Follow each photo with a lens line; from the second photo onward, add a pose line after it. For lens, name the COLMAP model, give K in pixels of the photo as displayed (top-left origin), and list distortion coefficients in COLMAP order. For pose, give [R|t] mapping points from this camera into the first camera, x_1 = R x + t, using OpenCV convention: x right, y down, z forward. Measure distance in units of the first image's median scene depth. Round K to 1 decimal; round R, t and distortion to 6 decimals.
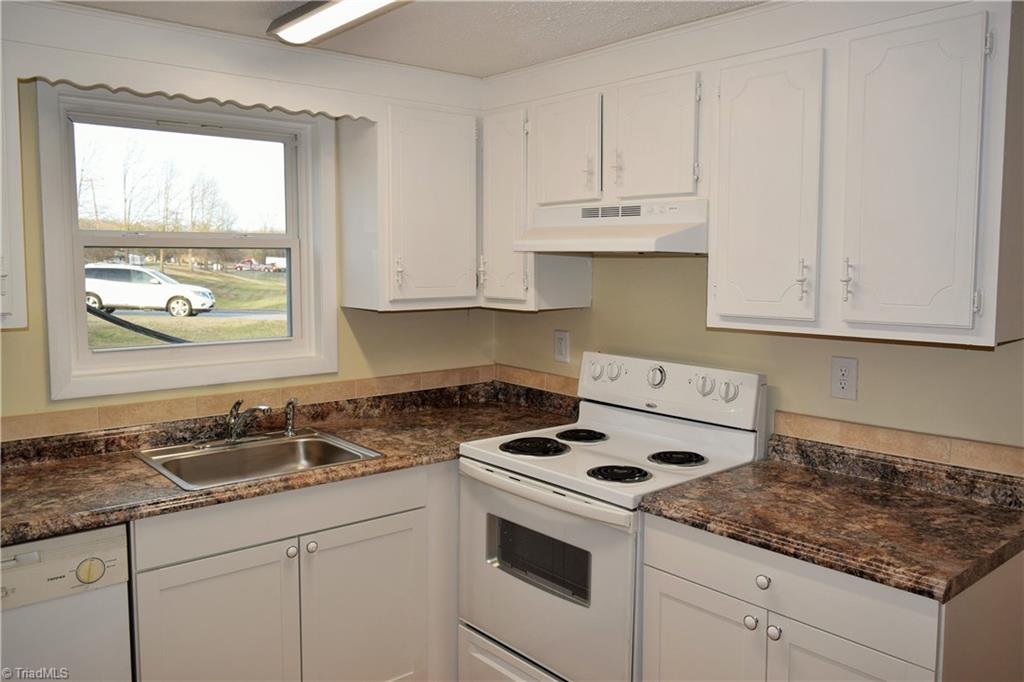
lens RADIAL K [[805.7, 0, 516.1], [0, 805.7, 330.3], [0, 0, 1]] dist [-0.015290, -0.001903]
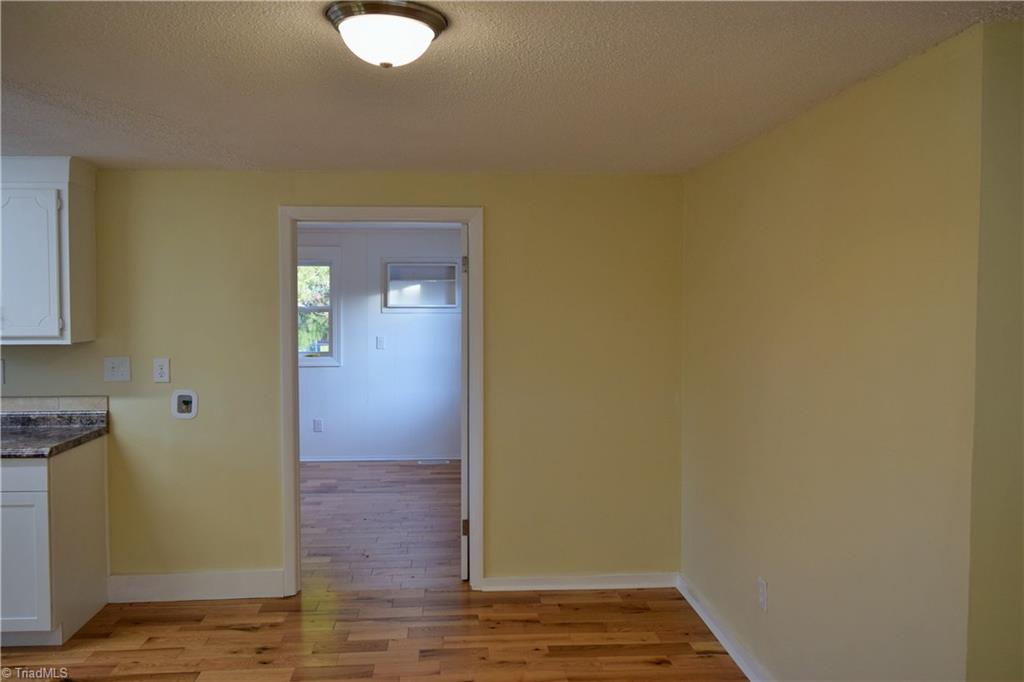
lens RADIAL K [[805.7, 0, 516.1], [0, 805.7, 330.3], [0, 0, 1]] dist [-0.015290, -0.001903]
pose [[0.574174, -0.023702, 0.818390, -0.314003], [0.064162, 0.997809, -0.016117, 0.062073], [-0.816215, 0.061763, 0.574437, -0.799762]]
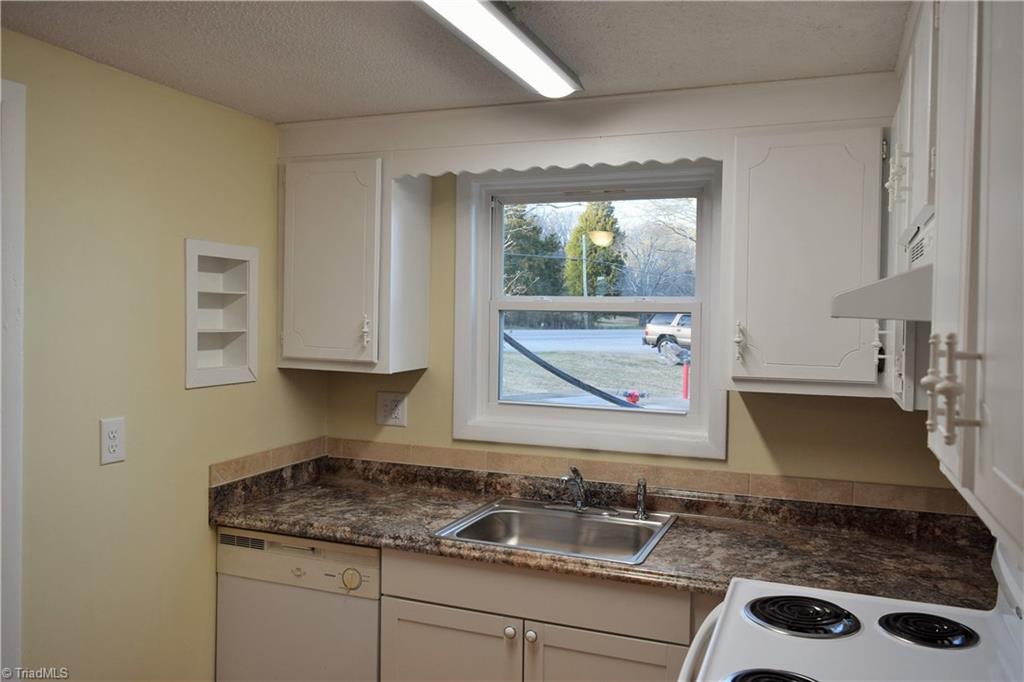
lens RADIAL K [[805.7, 0, 516.1], [0, 805.7, 330.3], [0, 0, 1]] dist [-0.015290, -0.001903]
pose [[0.470428, 0.019737, -0.882217, 0.483653], [-0.094157, 0.995165, -0.027944, -0.045022], [0.877401, 0.096212, 0.470012, 0.465899]]
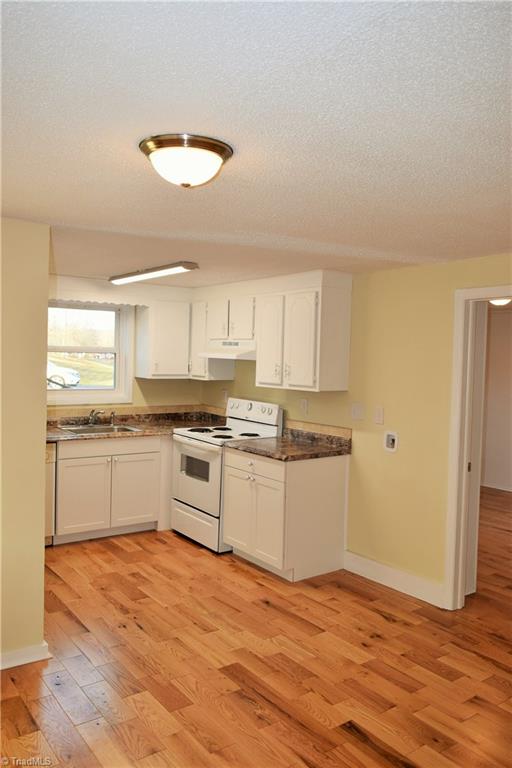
lens RADIAL K [[604.2, 0, 254.2], [0, 604.2, 384.3], [0, 0, 1]] dist [-0.015290, -0.001903]
pose [[0.996635, 0.030141, -0.076219, 0.347904], [-0.033069, 0.998751, -0.037448, 0.060163], [0.074995, 0.039842, 0.996388, -0.988254]]
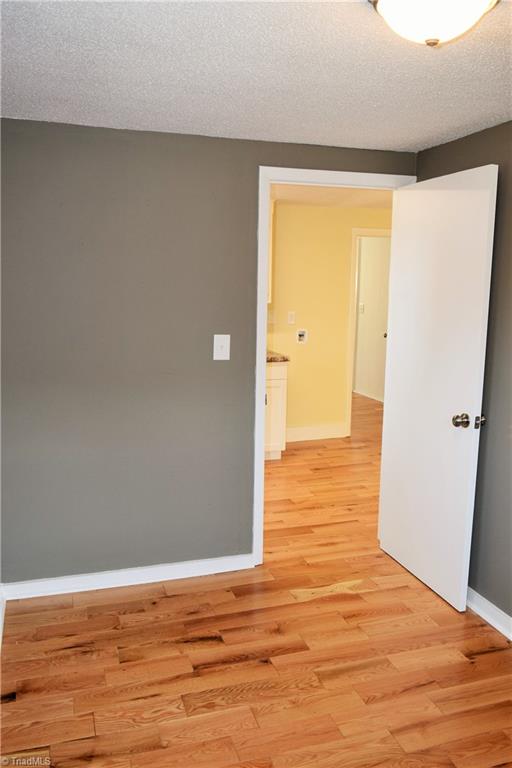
lens RADIAL K [[604.2, 0, 254.2], [0, 604.2, 384.3], [0, 0, 1]] dist [-0.015290, -0.001903]
pose [[0.385407, -0.143175, 0.911571, -1.469046], [0.067357, 0.989619, 0.126955, 0.022782], [-0.920285, 0.012472, 0.391050, -0.057554]]
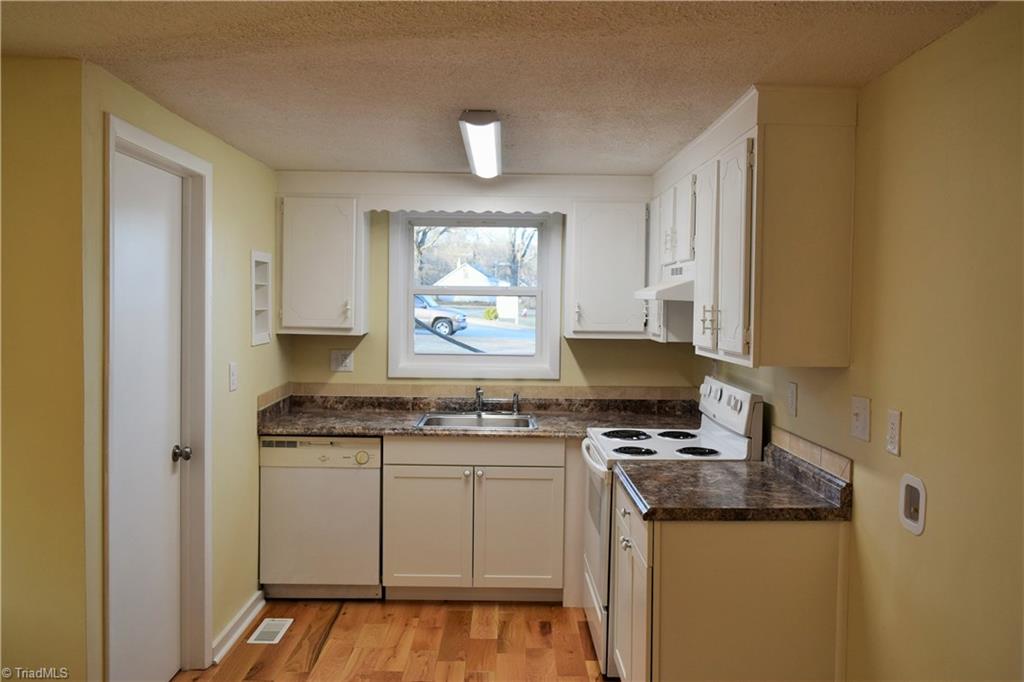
lens RADIAL K [[823.0, 0, 522.1], [0, 823.0, 330.8], [0, 0, 1]] dist [-0.024587, 0.008055]
pose [[0.771281, 0.031309, -0.635724, 0.803983], [-0.067561, 0.997174, -0.032857, 0.020061], [0.632899, 0.068292, 0.771217, -0.259372]]
